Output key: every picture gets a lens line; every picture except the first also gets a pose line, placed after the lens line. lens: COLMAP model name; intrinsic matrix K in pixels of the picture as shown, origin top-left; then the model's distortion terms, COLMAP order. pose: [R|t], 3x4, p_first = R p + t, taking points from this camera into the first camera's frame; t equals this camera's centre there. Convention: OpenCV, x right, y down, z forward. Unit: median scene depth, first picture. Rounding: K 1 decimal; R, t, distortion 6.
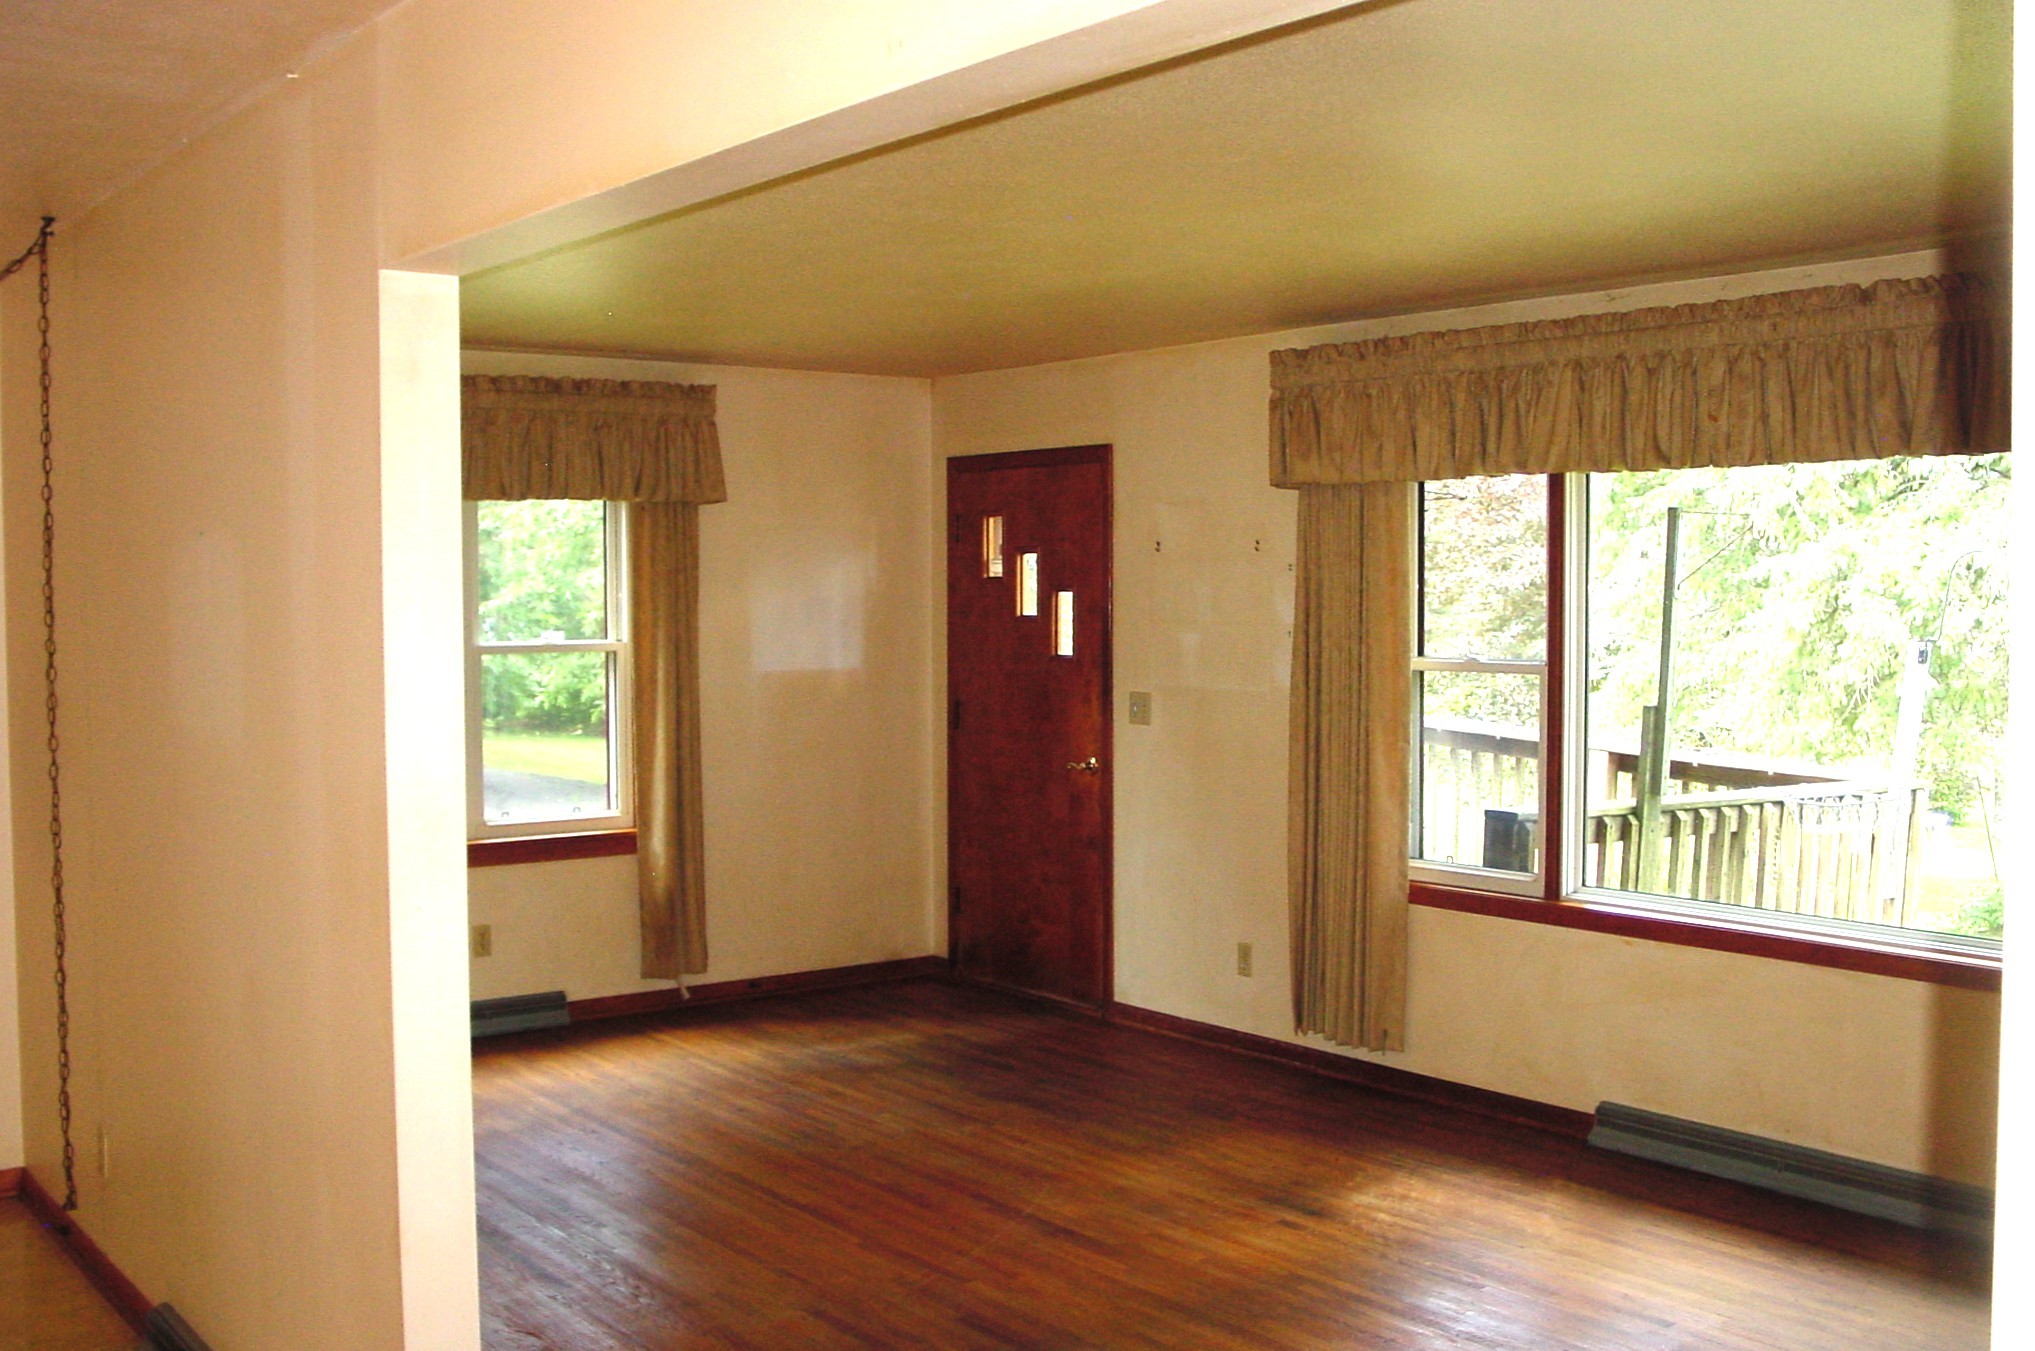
lens RADIAL K [[2075.5, 0, 1017.8], [0, 2075.5, 700.8], [0, 0, 1]] dist [-0.159389, 0.191954]
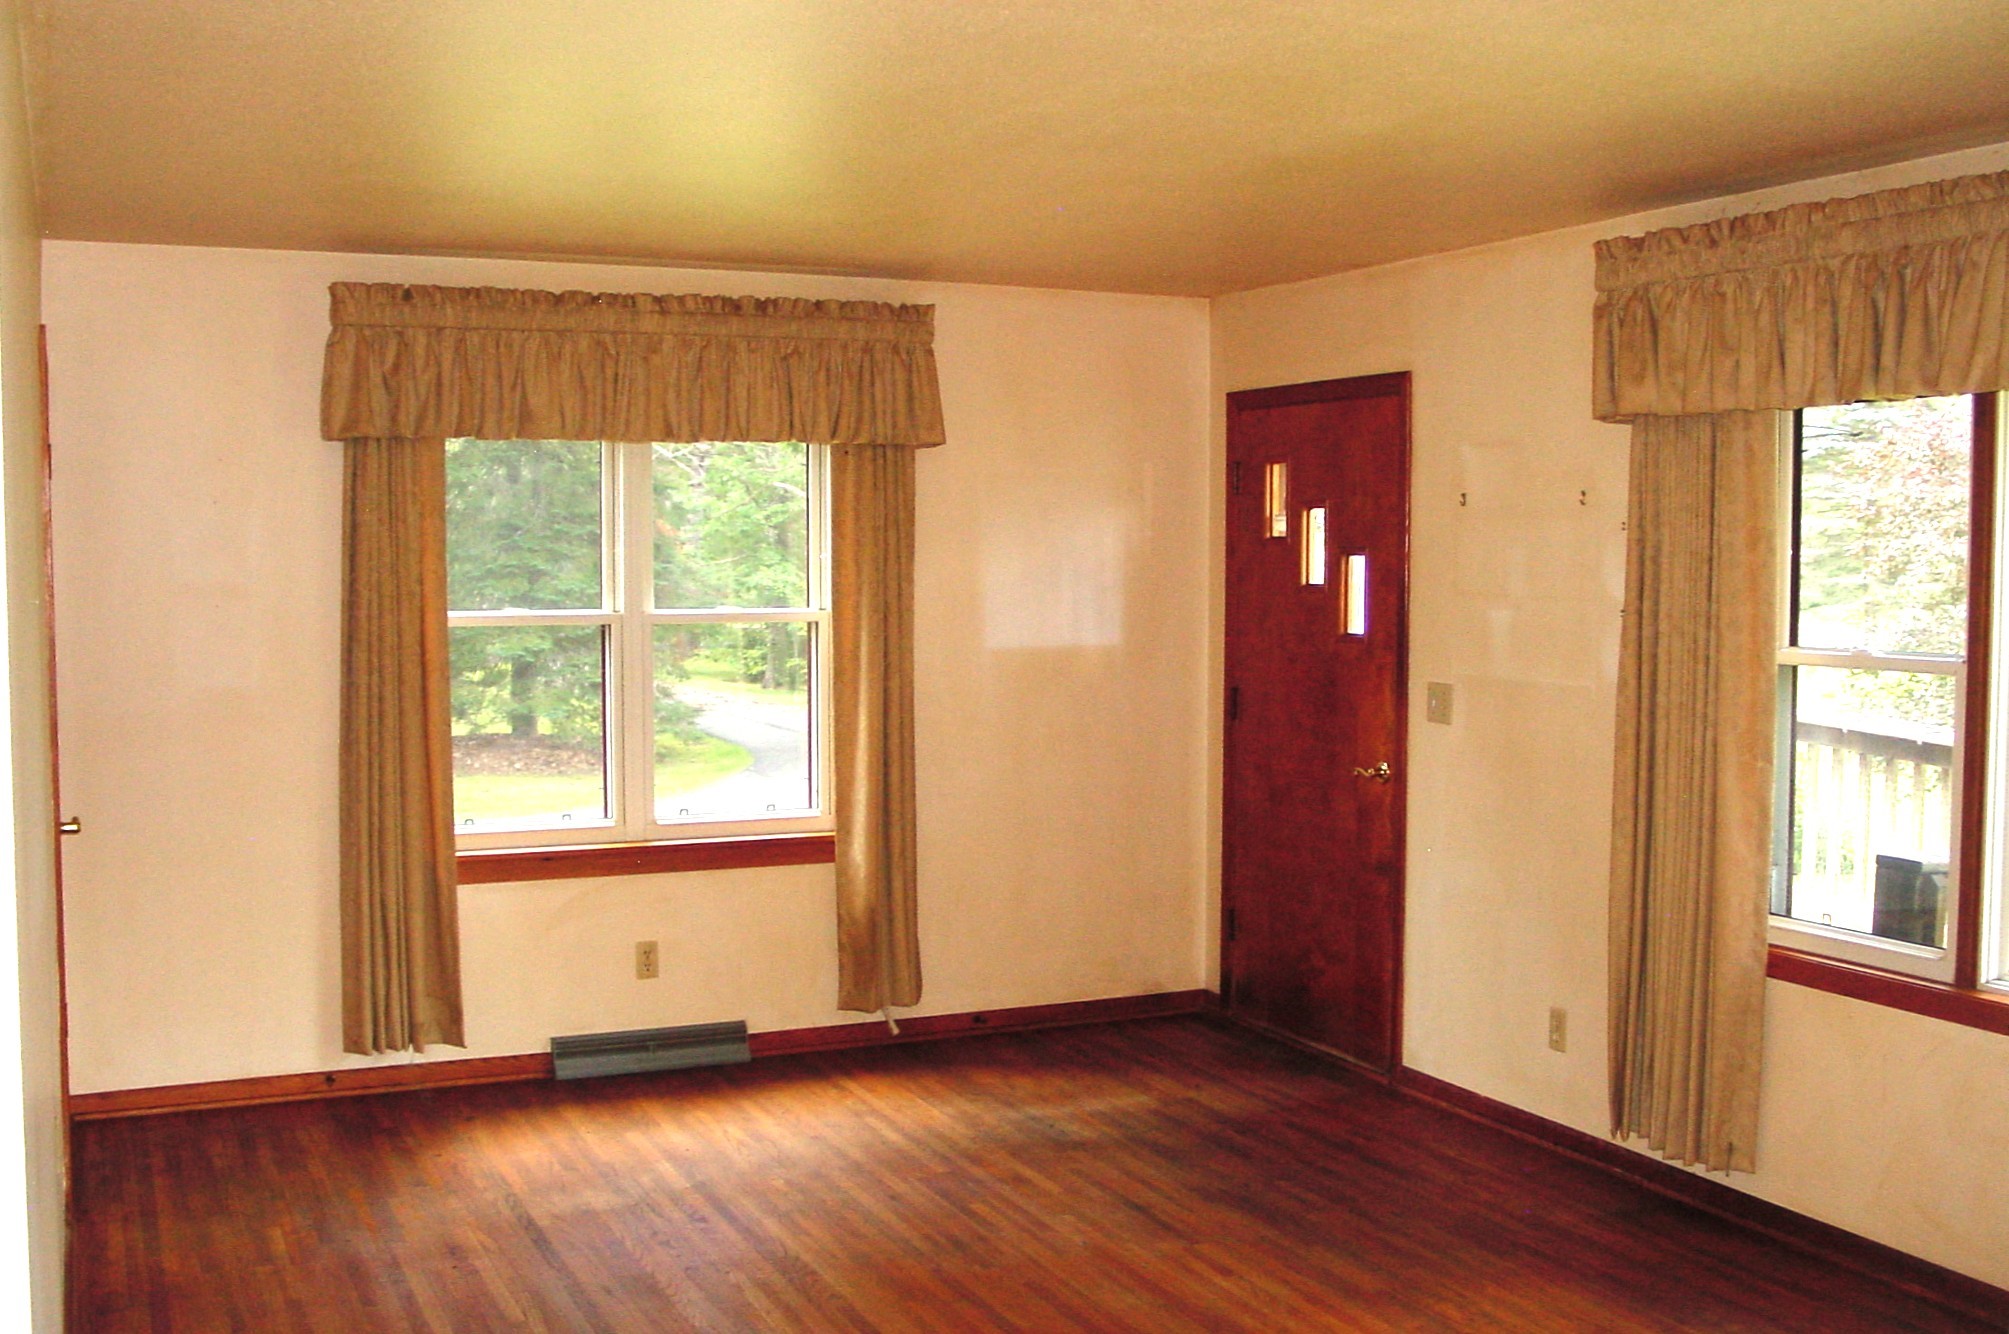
lens RADIAL K [[2094.5, 0, 998.1], [0, 2094.5, 683.9], [0, 0, 1]] dist [-0.169893, 0.196883]
pose [[0.977708, 0.018635, -0.209140, 0.063864], [-0.016648, 0.999798, 0.011261, -0.010492], [0.209307, -0.007528, 0.977821, 0.196633]]
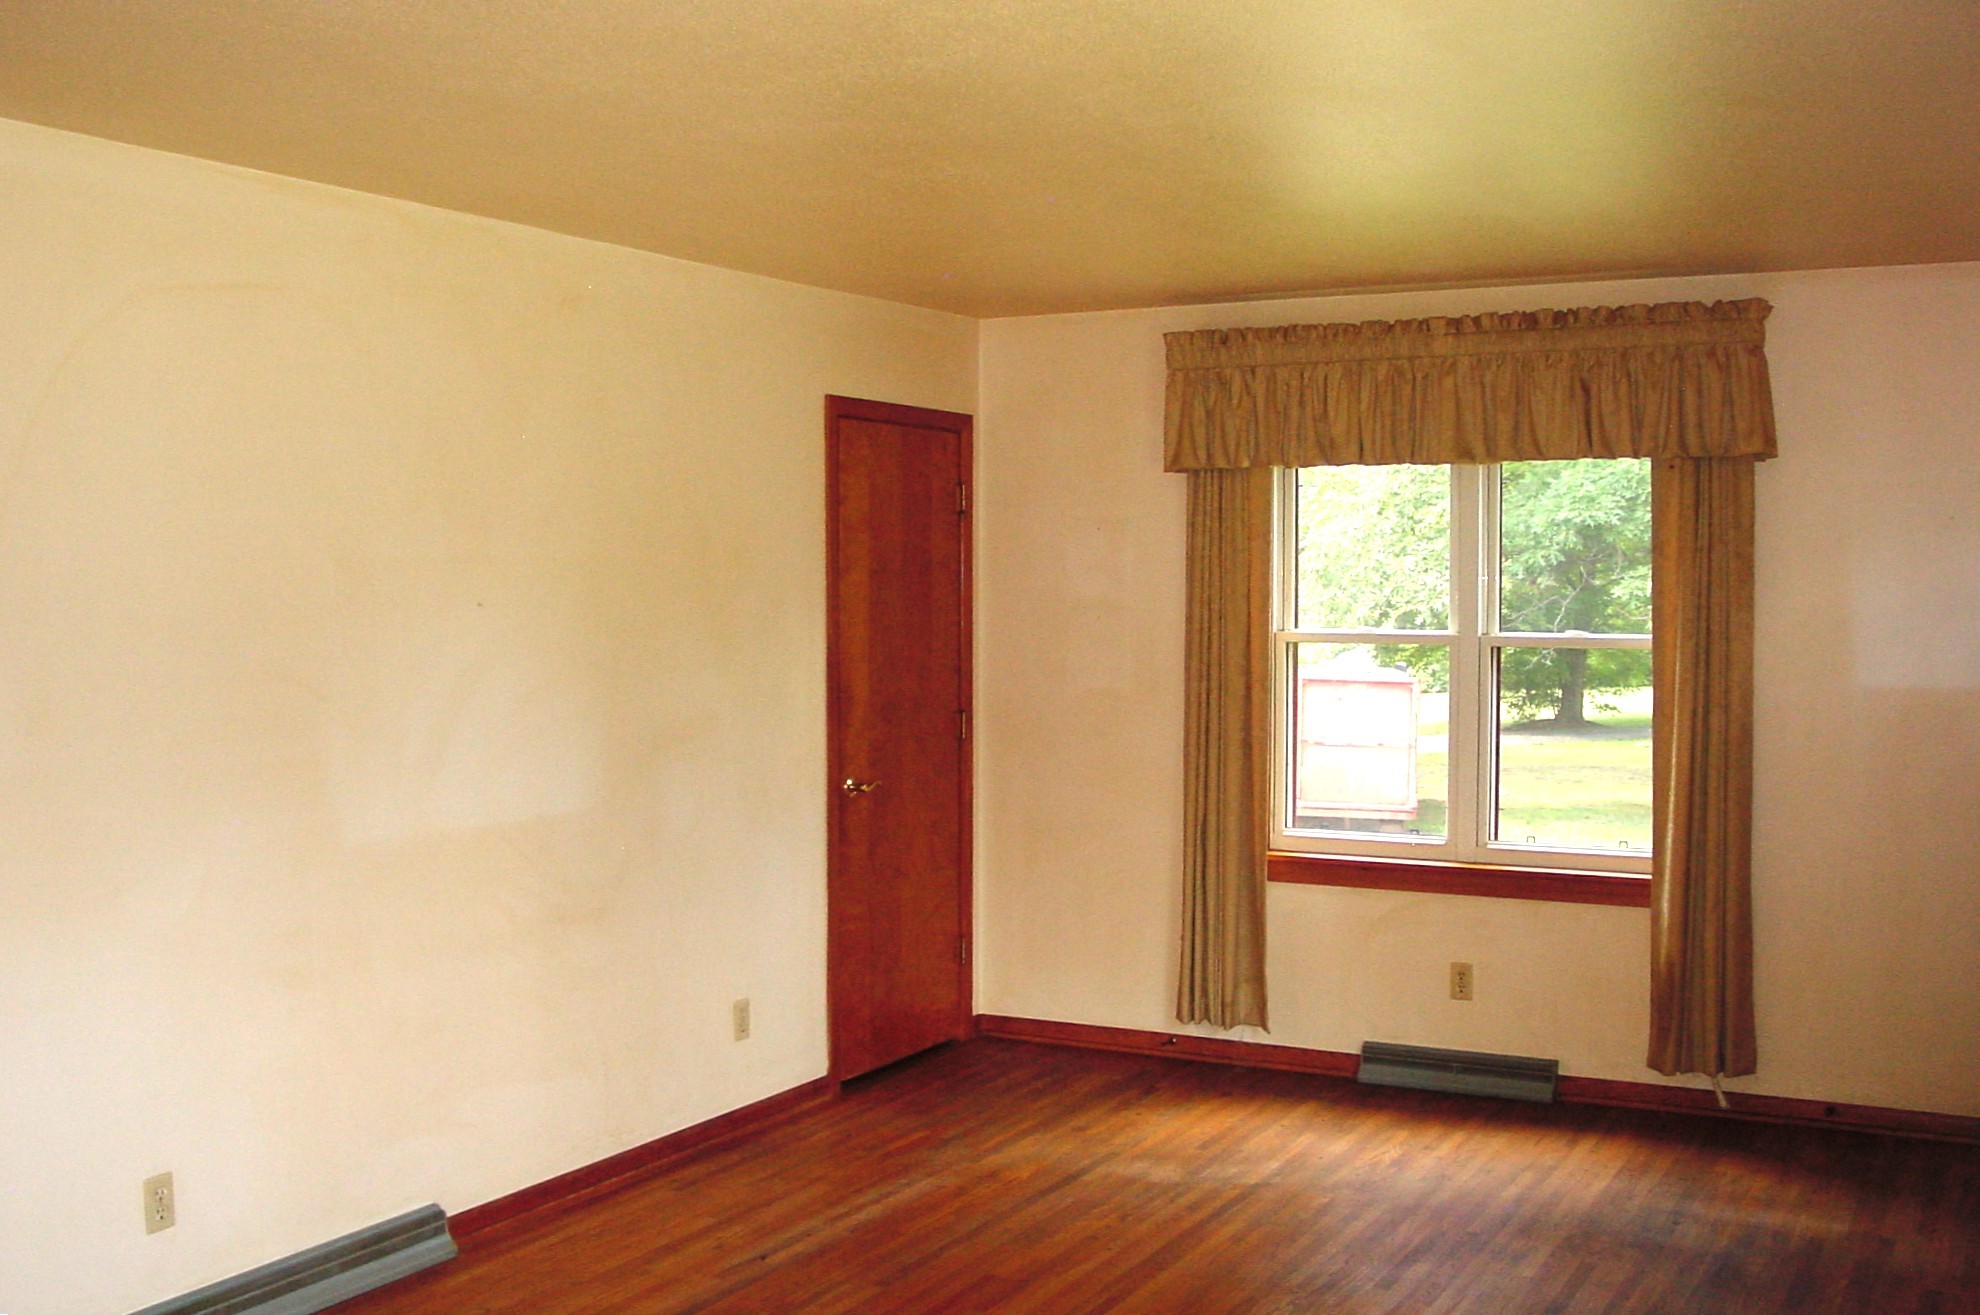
lens RADIAL K [[2019.4, 0, 990.3], [0, 2019.4, 682.1], [0, 0, 1]] dist [-0.159389, 0.191954]
pose [[0.434735, 0.054680, -0.898897, 0.417979], [-0.050118, 0.998077, 0.036474, -0.029411], [0.899163, 0.029194, 0.436640, 0.484939]]
